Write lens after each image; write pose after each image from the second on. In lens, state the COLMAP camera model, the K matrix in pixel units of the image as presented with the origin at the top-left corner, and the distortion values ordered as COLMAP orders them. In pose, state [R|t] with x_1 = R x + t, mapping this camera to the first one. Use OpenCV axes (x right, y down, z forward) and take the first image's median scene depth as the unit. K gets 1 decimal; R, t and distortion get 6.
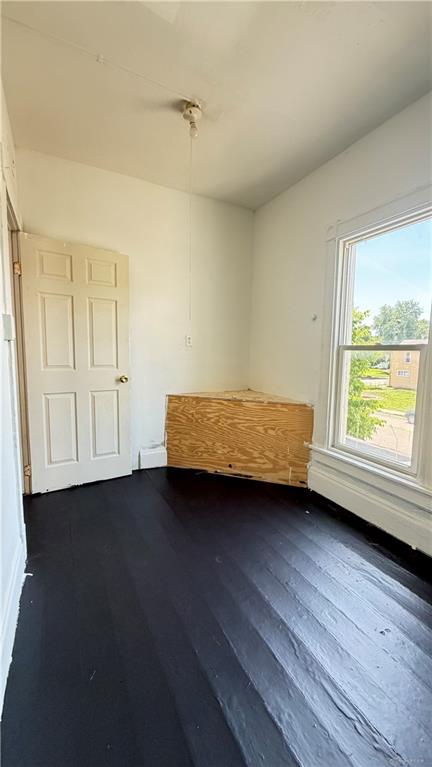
lens RADIAL K [[305.4, 0, 216.0], [0, 305.4, 383.5], [0, 0, 1]] dist [0.000066, 0.000196]
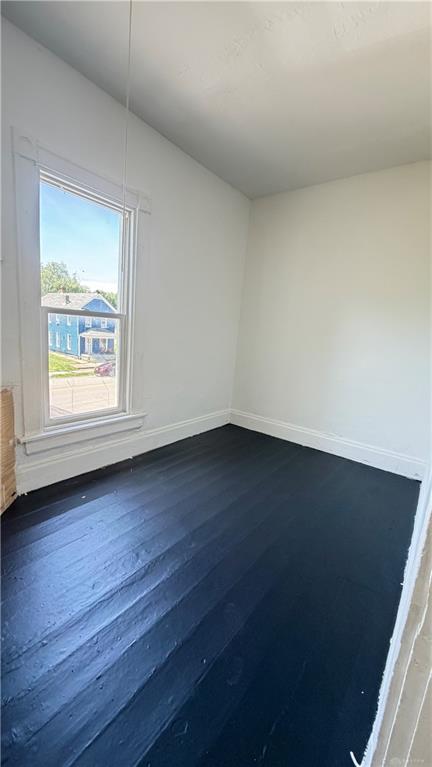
lens RADIAL K [[305.4, 0, 216.0], [0, 305.4, 383.5], [0, 0, 1]] dist [0.000066, 0.000196]
pose [[-0.422609, -0.214562, 0.880548, -0.630392], [0.007151, 0.970753, 0.239974, -0.129281], [-0.906284, 0.107712, -0.408715, 1.036982]]
